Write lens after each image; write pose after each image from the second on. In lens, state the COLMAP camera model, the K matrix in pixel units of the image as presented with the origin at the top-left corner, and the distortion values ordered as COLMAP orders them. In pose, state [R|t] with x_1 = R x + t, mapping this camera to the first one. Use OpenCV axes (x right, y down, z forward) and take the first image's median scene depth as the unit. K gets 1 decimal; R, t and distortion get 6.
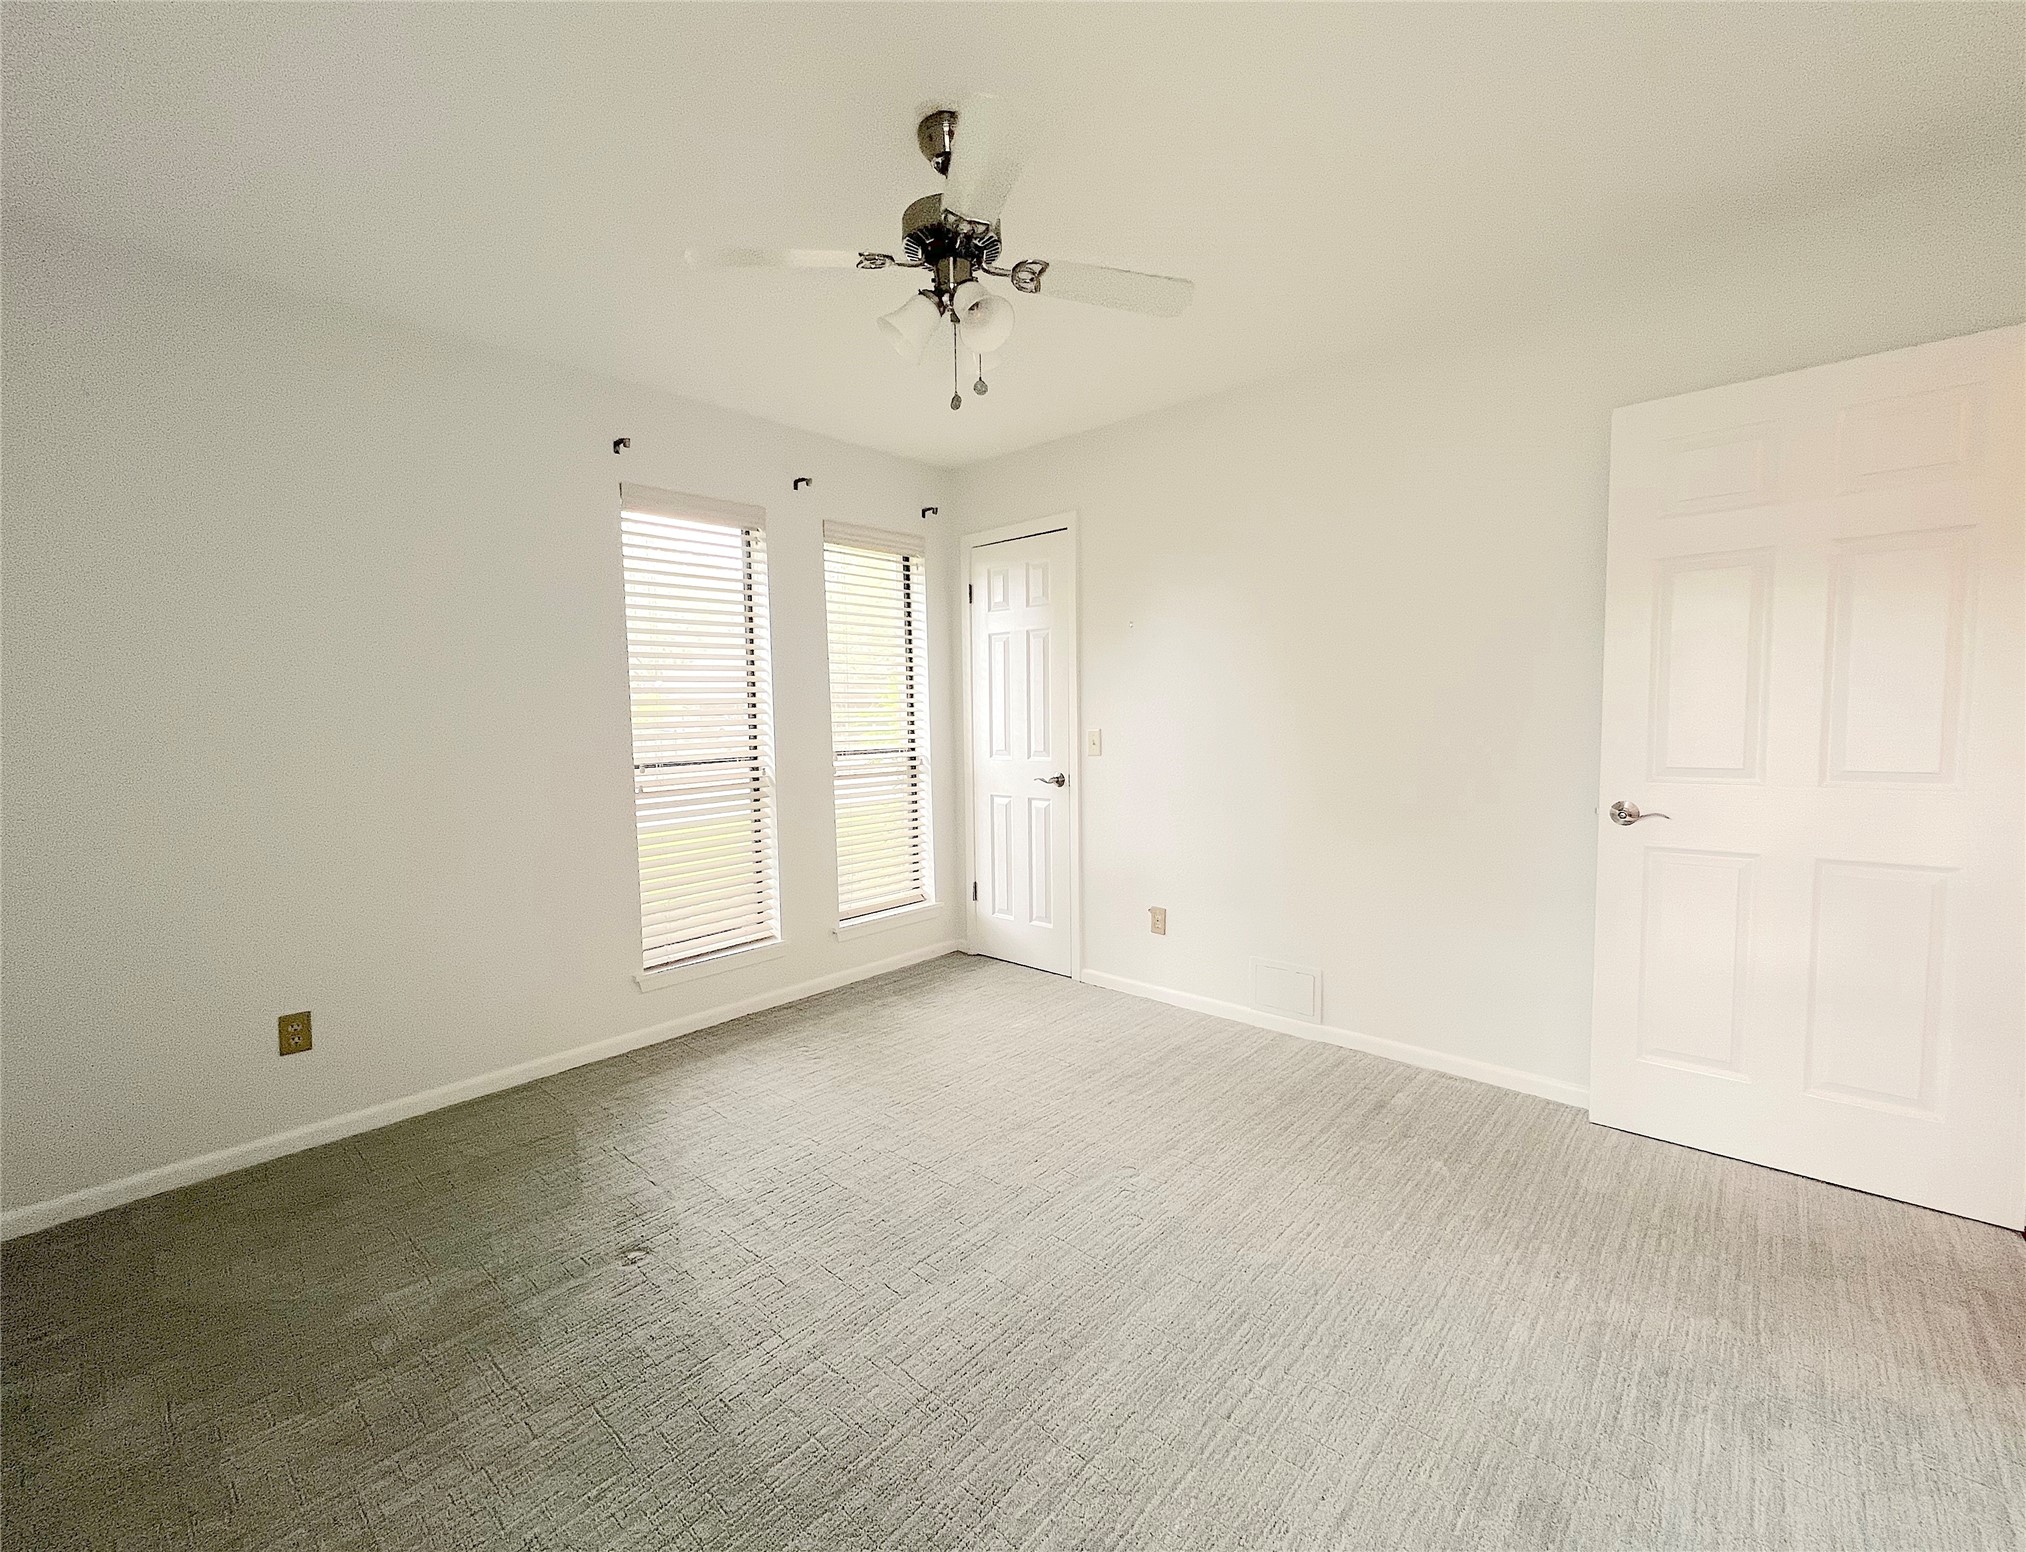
lens RADIAL K [[841.2, 0, 1013.0], [0, 841.2, 776.0], [0, 0, 1]] dist [-0.000174, 0.000042]
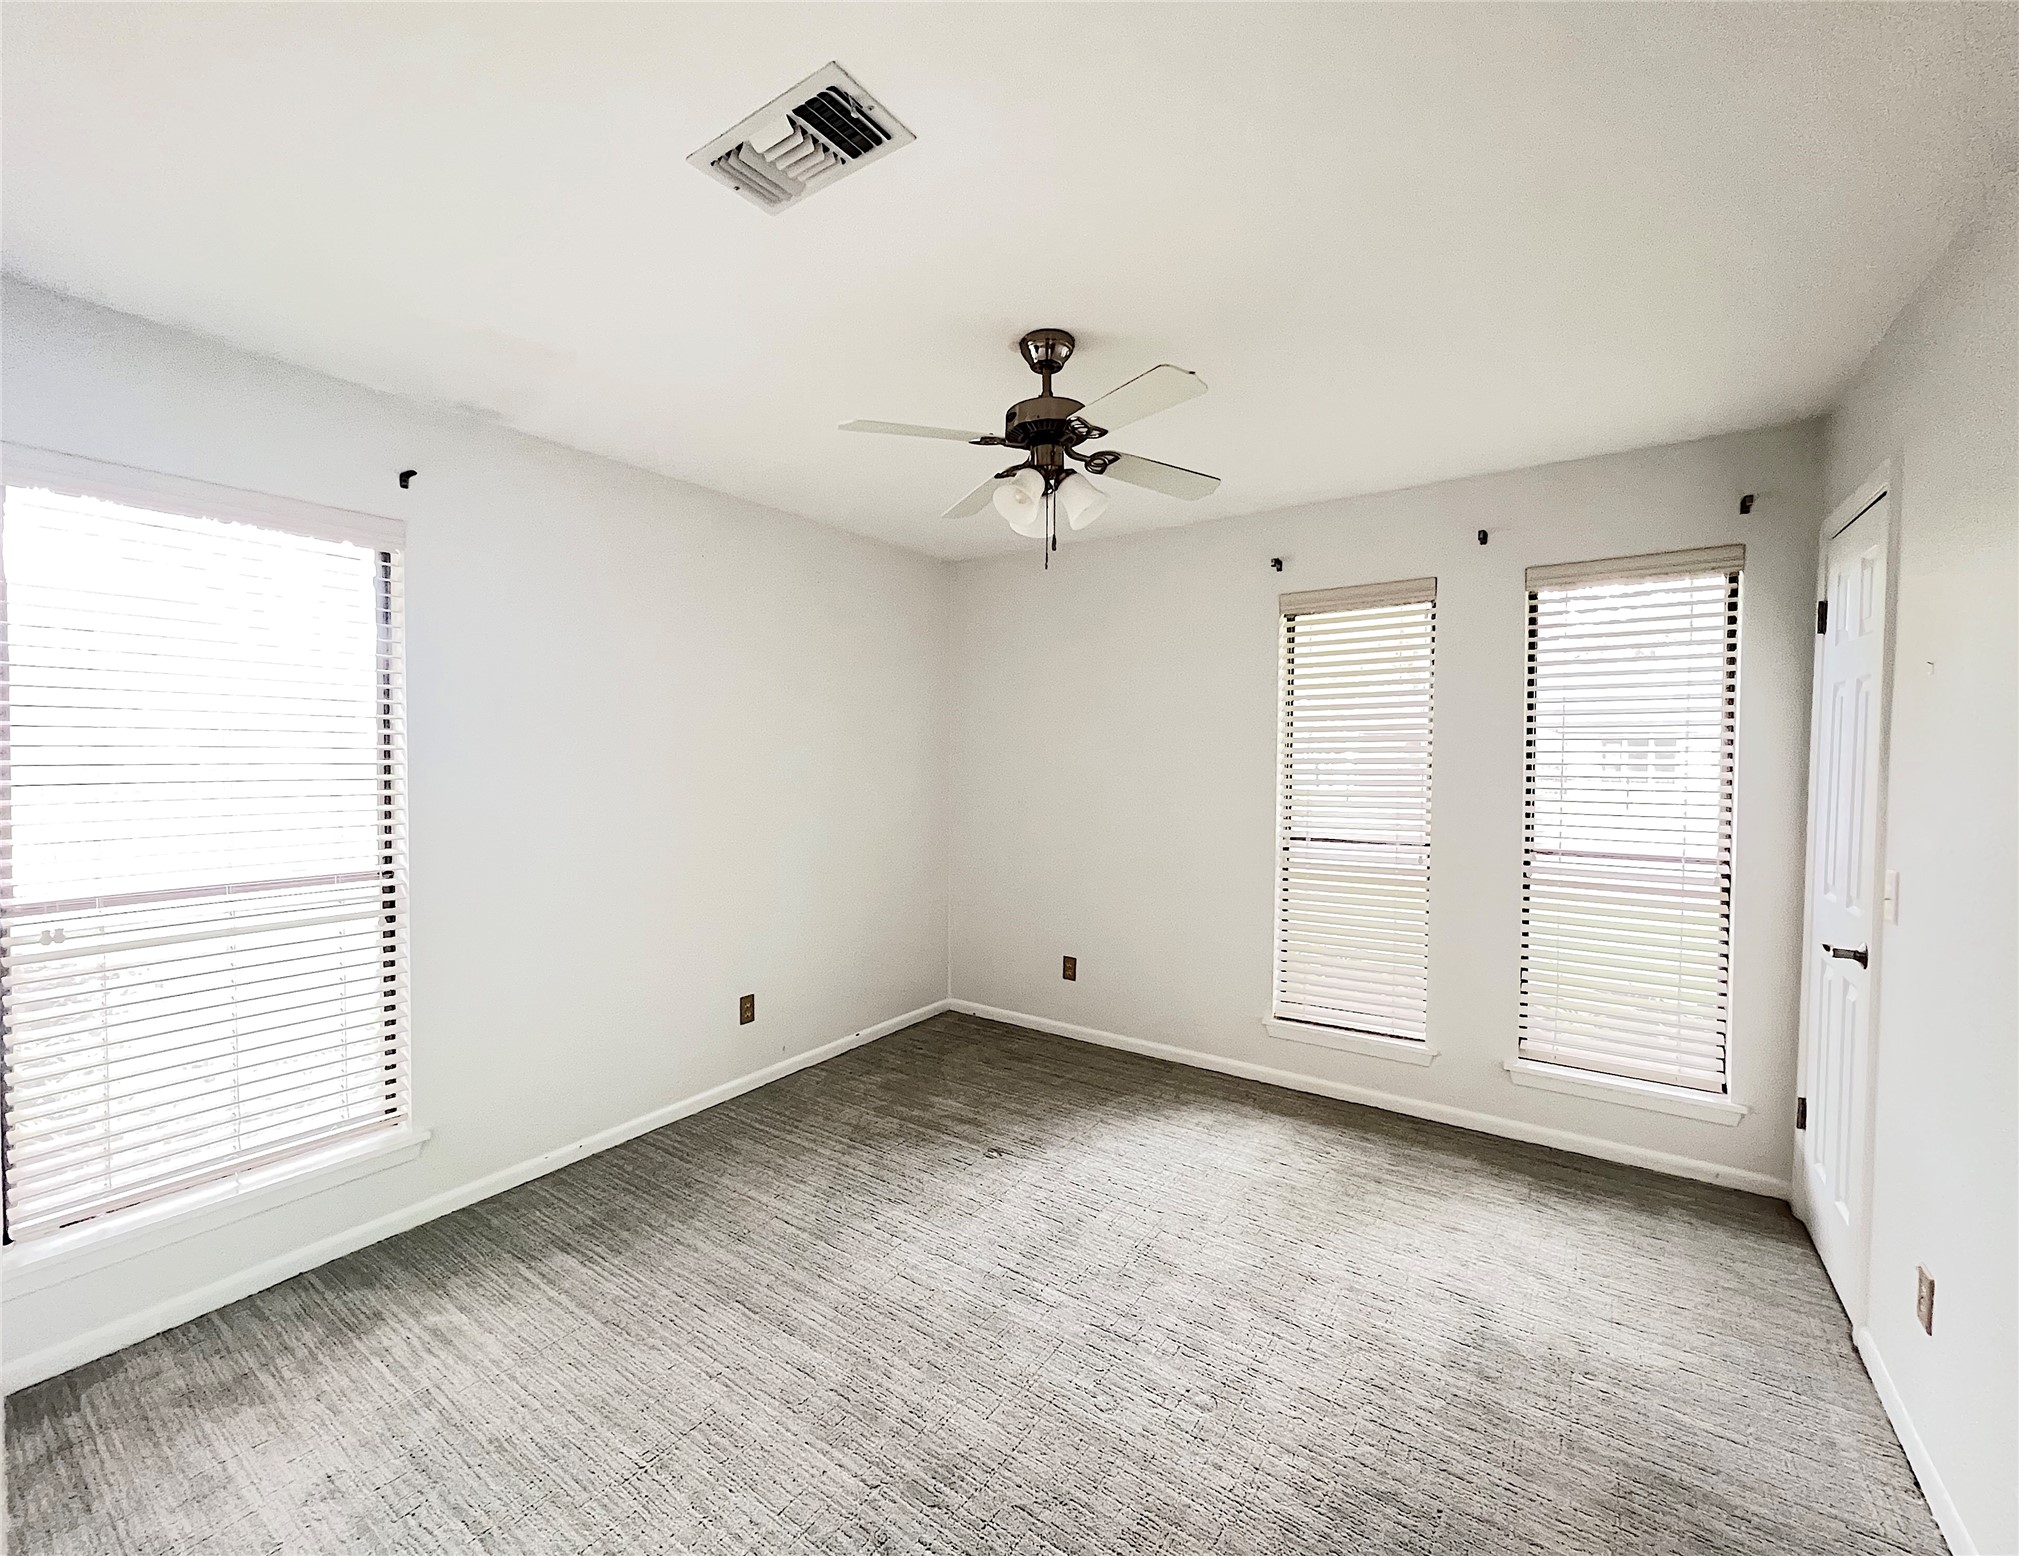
lens RADIAL K [[838.3, 0, 1009.5], [0, 838.3, 778.0], [0, 0, 1]] dist [-0.000174, 0.000042]
pose [[0.135113, 0.044885, -0.989813, 0.639306], [-0.085008, 0.995815, 0.033554, -0.102345], [0.987177, 0.079609, 0.138364, 0.473053]]
